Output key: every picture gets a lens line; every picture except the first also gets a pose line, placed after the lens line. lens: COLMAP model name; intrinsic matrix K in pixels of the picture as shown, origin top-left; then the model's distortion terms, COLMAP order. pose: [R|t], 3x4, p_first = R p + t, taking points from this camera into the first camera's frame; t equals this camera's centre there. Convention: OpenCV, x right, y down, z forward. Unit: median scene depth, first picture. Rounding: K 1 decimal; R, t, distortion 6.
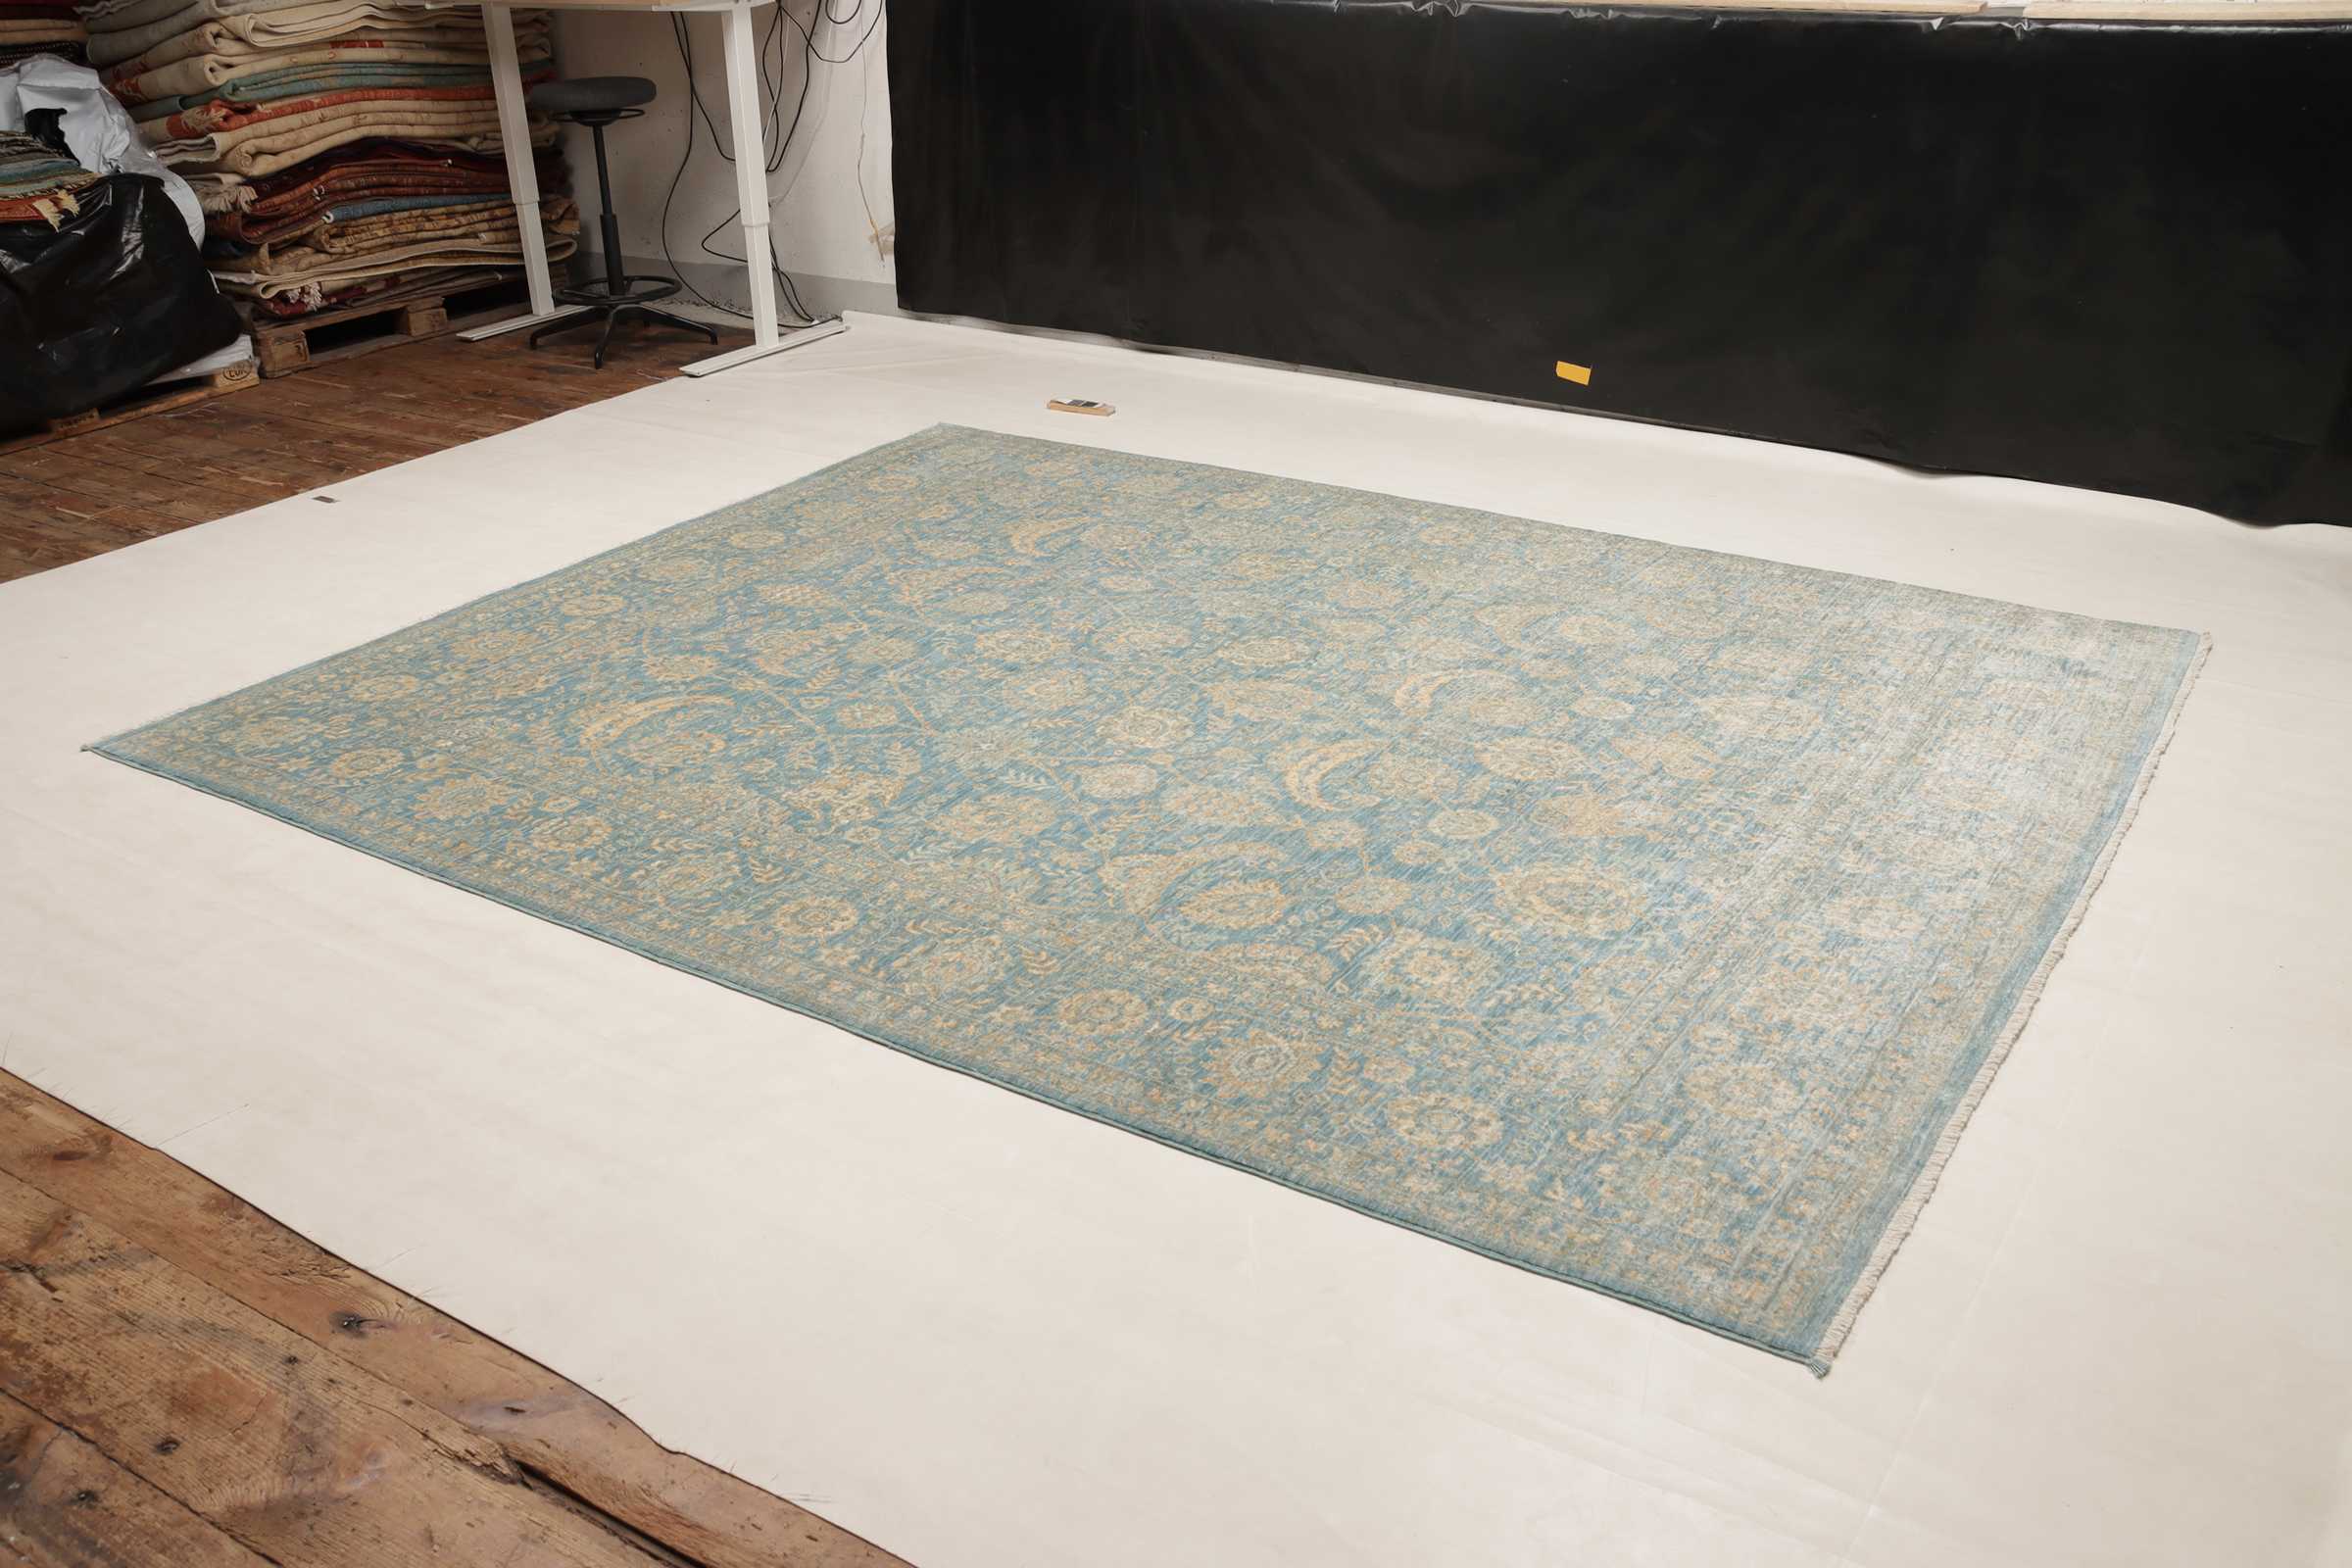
lens RADIAL K [[2055.0, 0, 1174.5], [0, 2055.0, 779.7], [0, 0, 1]] dist [-0.109087, 0.083819]
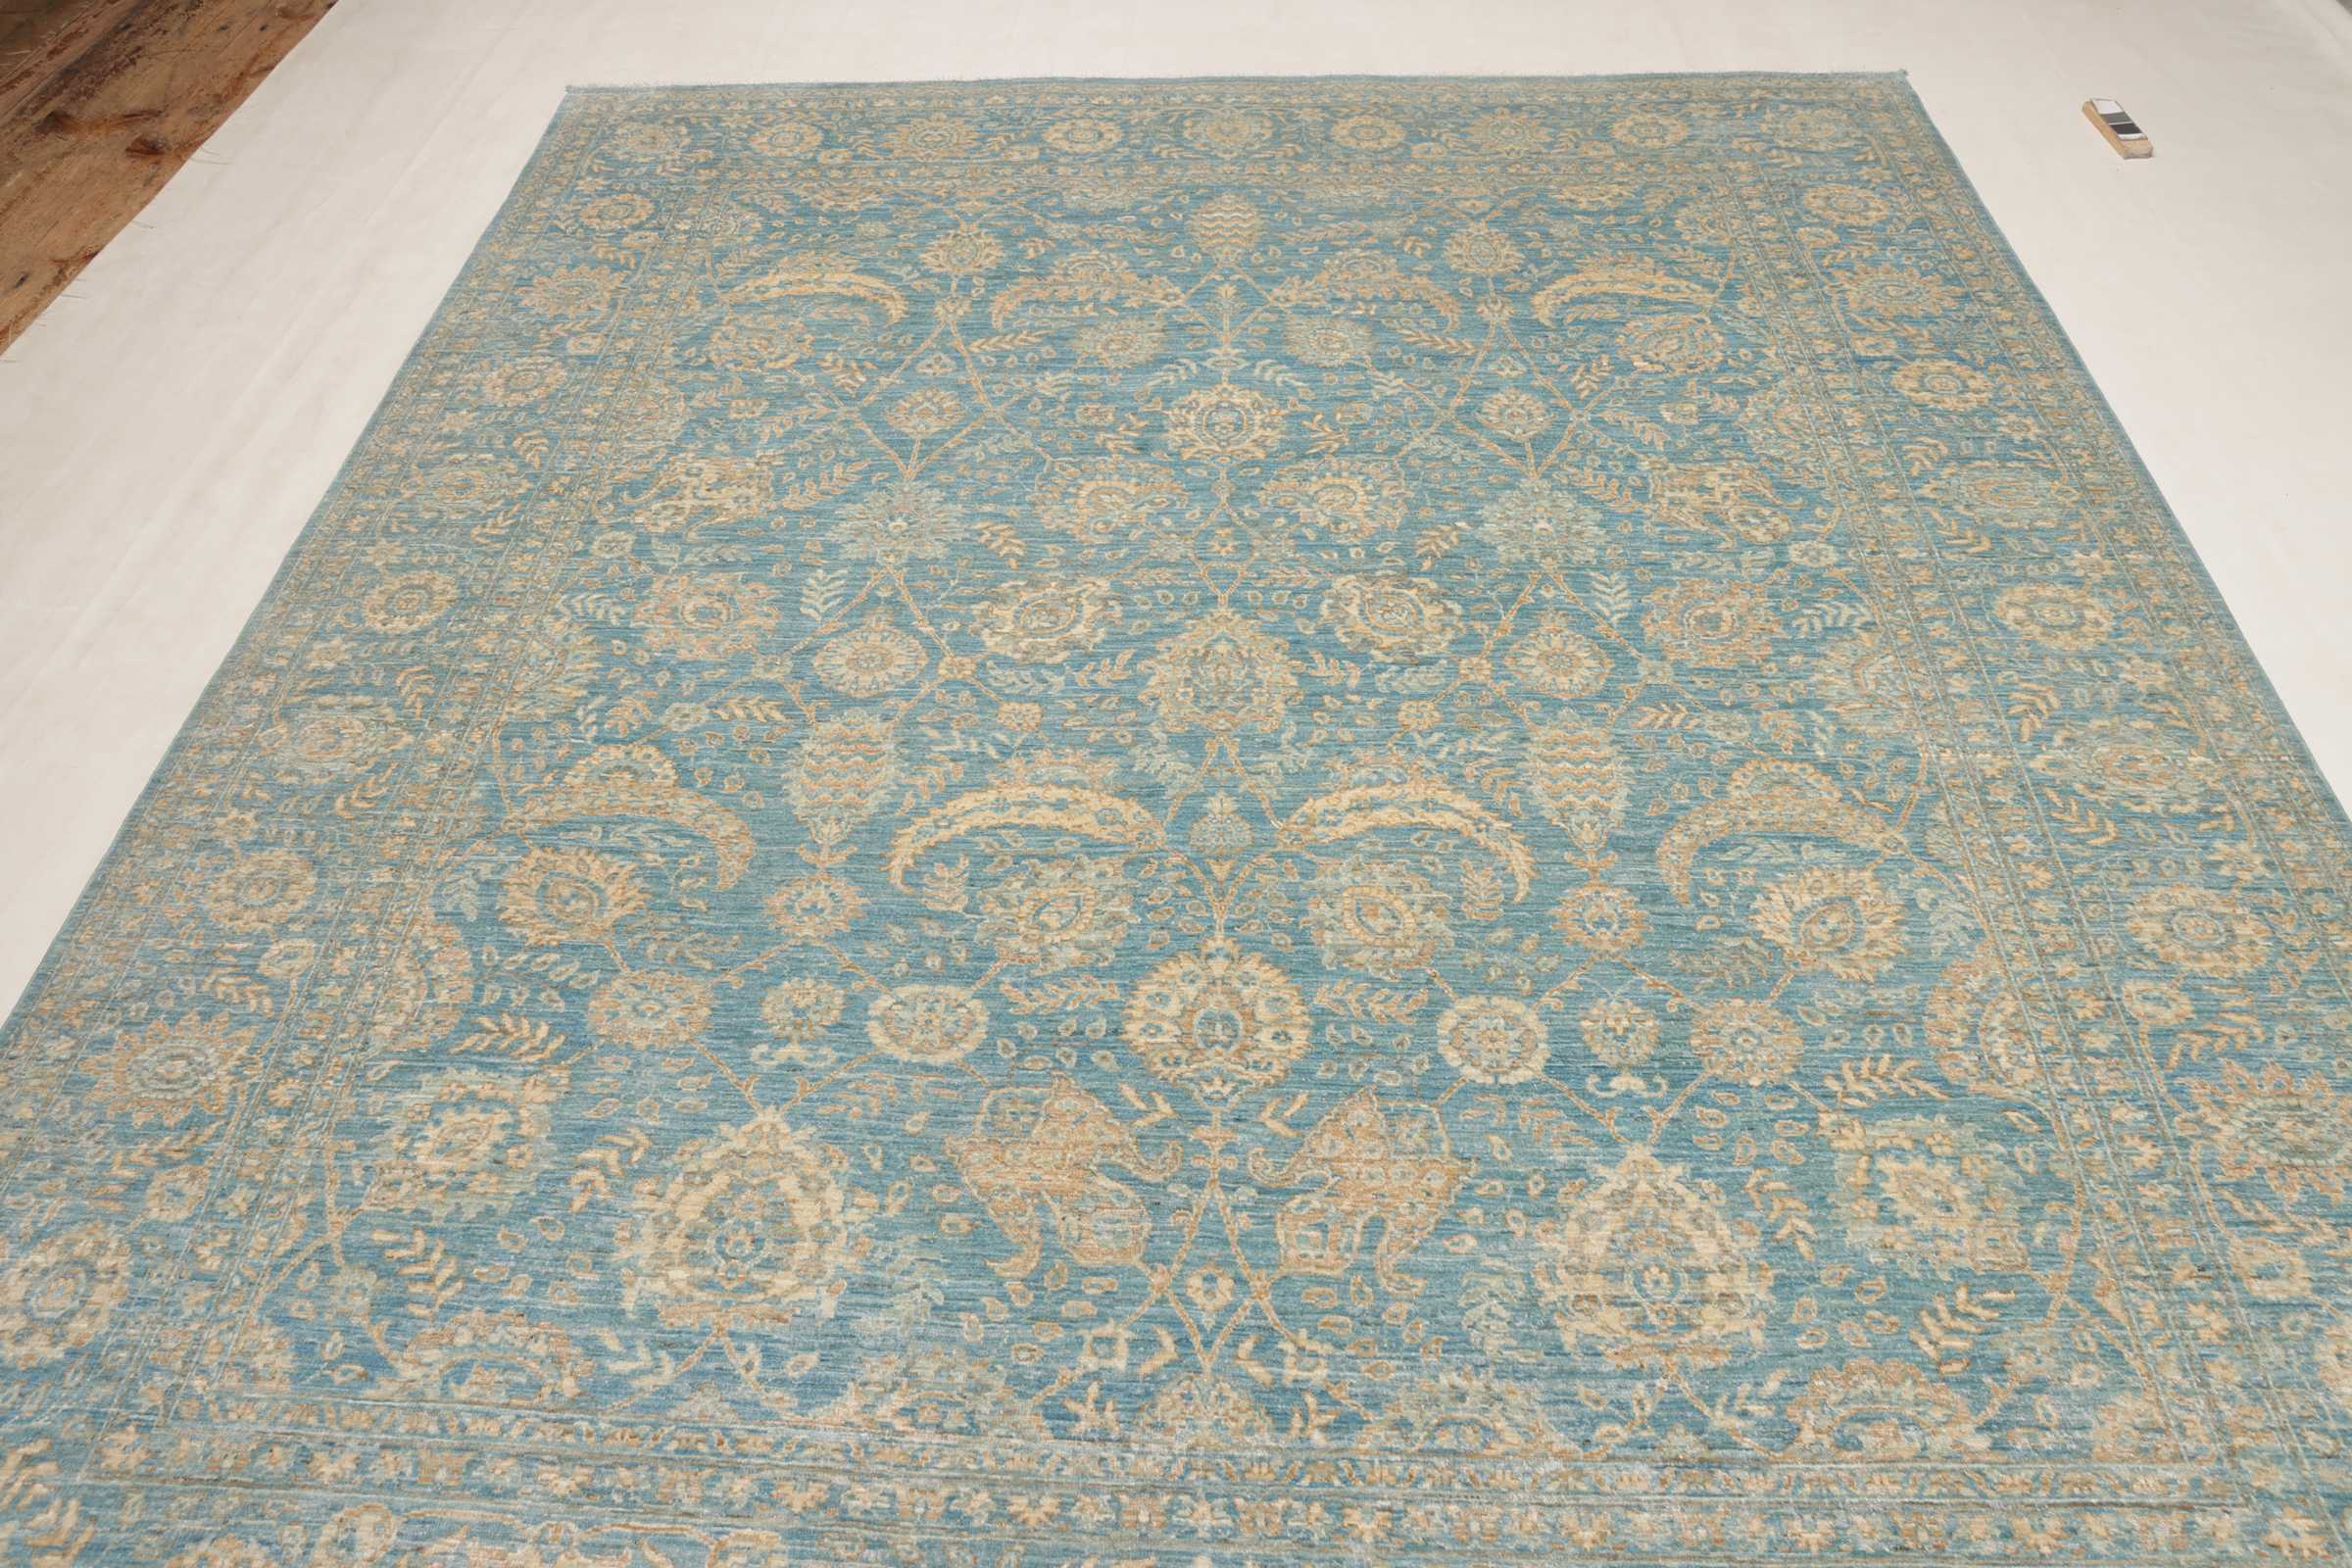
lens RADIAL K [[2055.0, 0, 1173.7], [0, 2055.0, 781.2], [0, 0, 1]] dist [-0.109087, 0.083819]
pose [[0.502049, 0.577442, -0.643822, 0.669968], [-0.343070, 0.816338, 0.464646, -0.437743], [0.793883, -0.012400, 0.607944, 0.872221]]
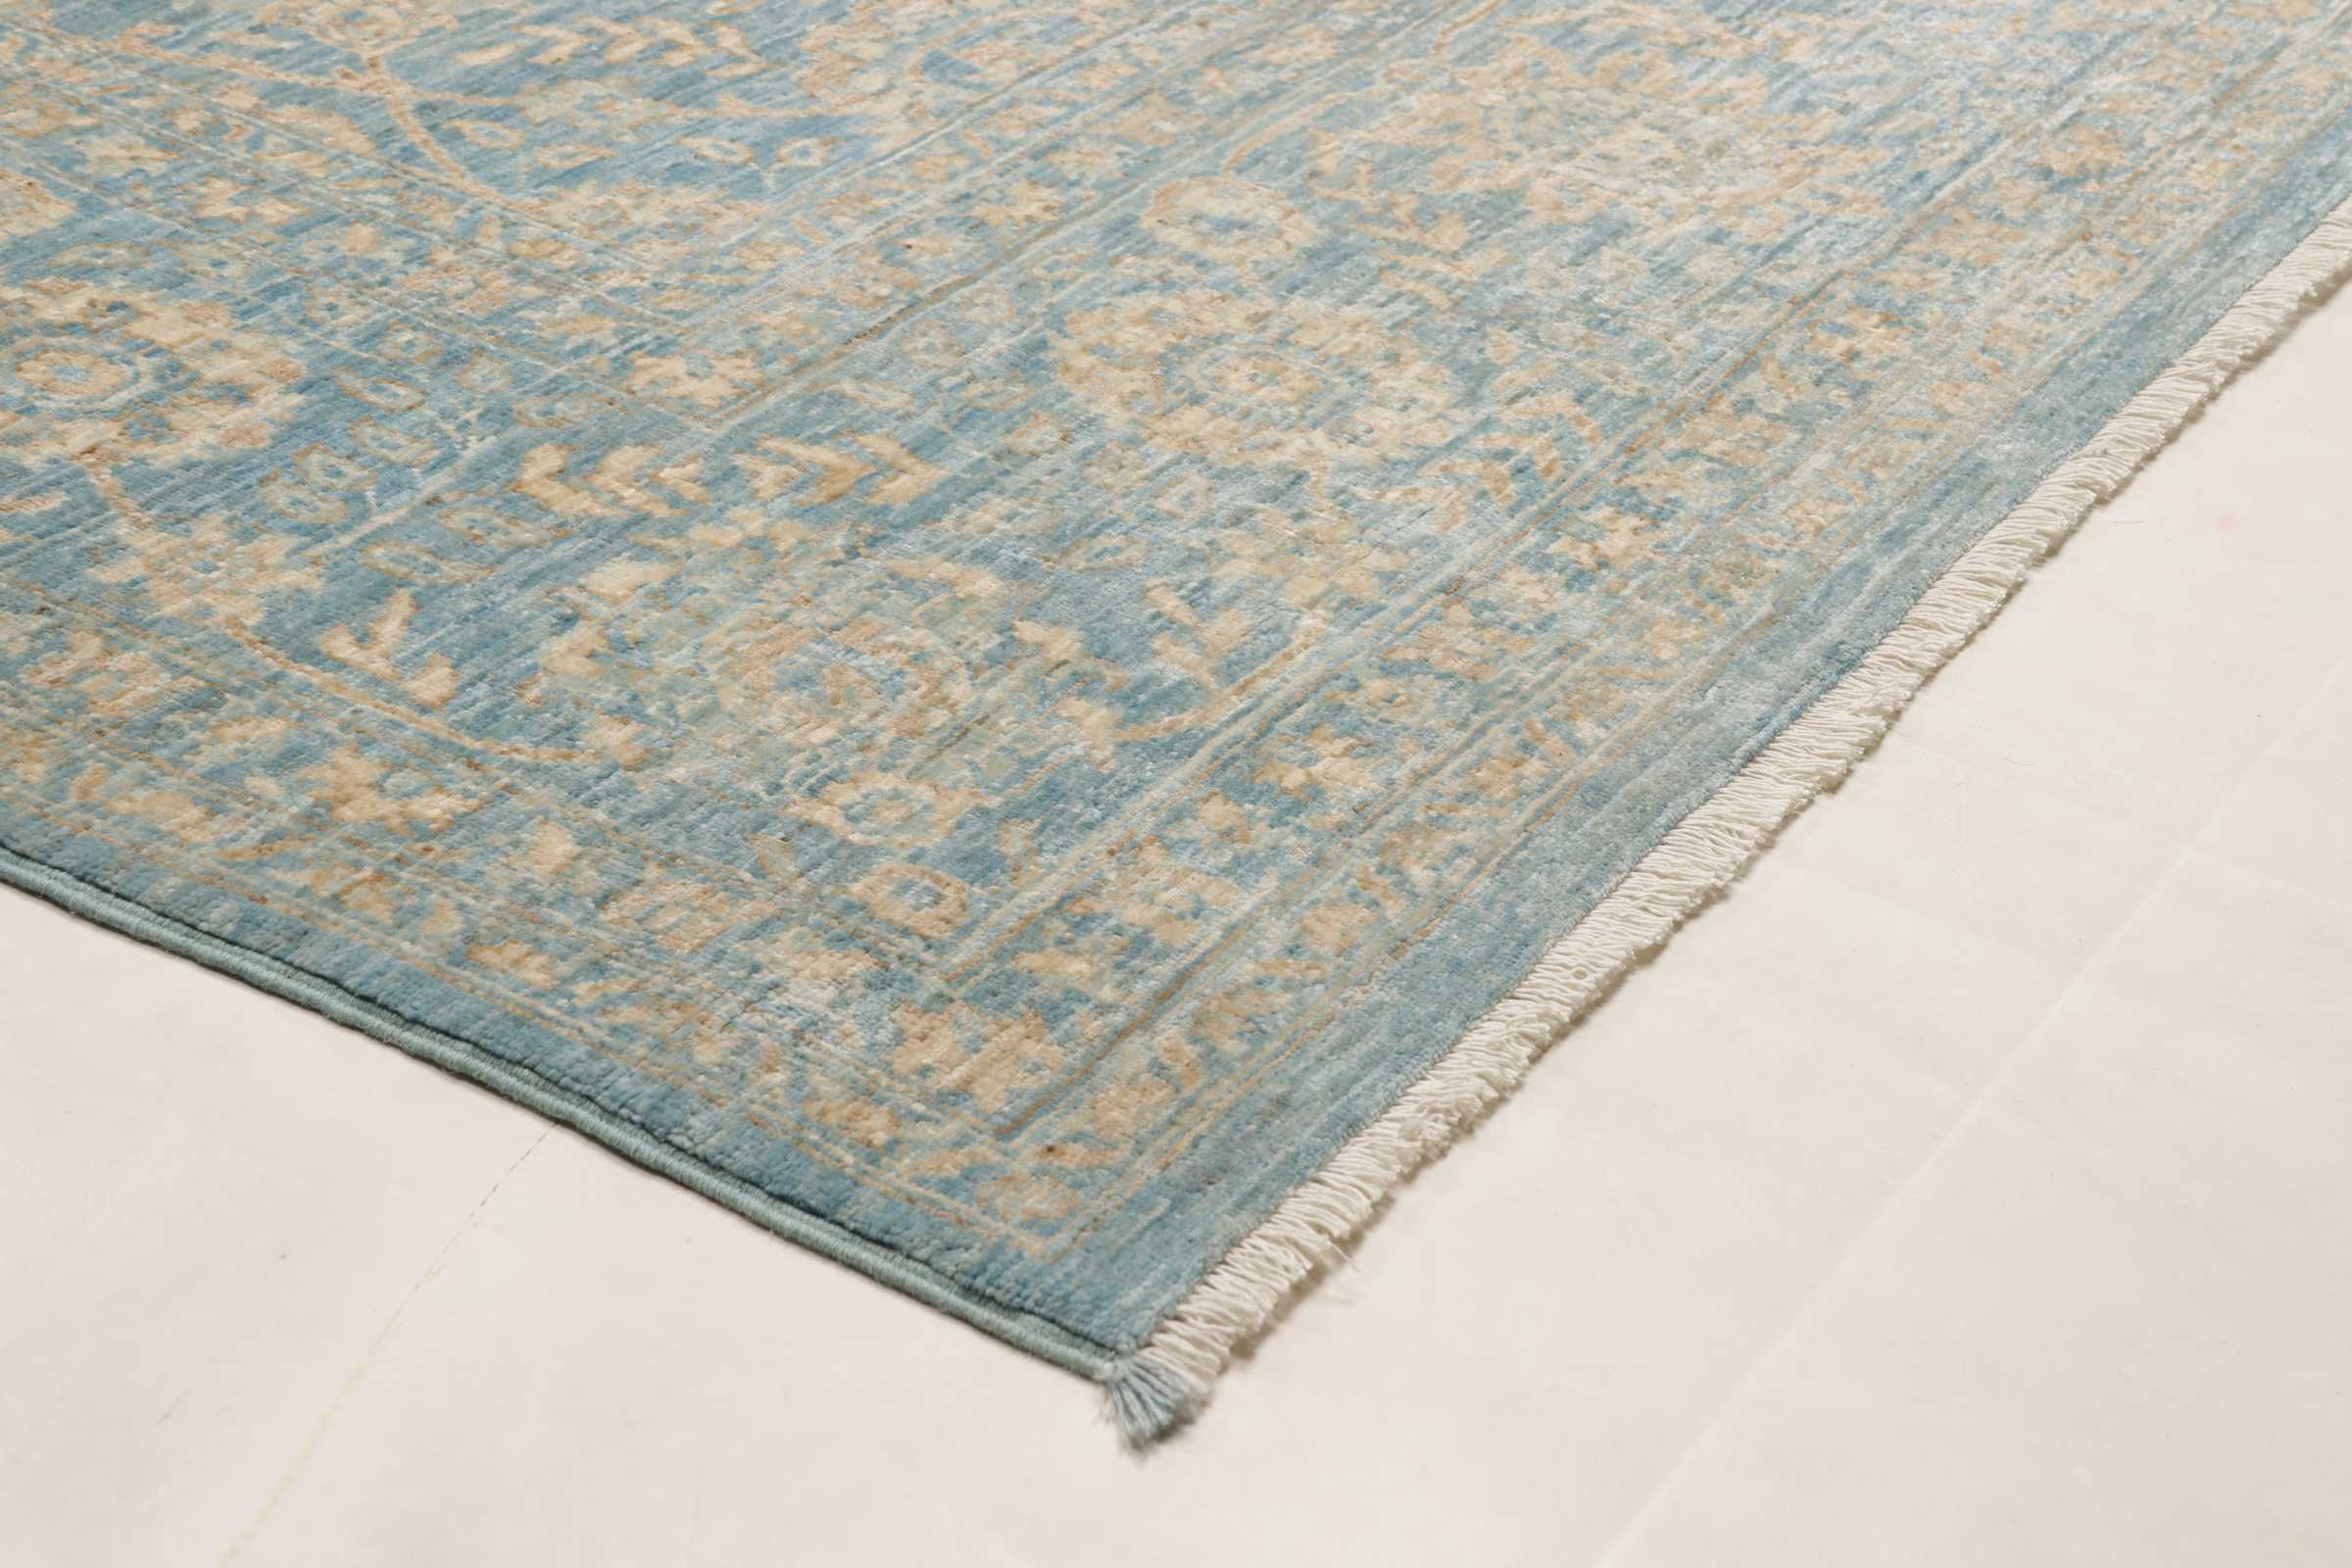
lens RADIAL K [[3691.4, 0, 1181.8], [0, 3691.4, 783.5], [0, 0, 1]] dist [0.270326, 0.000000]
pose [[0.995805, 0.067587, 0.061684, 0.242872], [-0.075875, 0.986696, 0.143786, 0.136413], [-0.051146, -0.147863, 0.987684, 0.501265]]
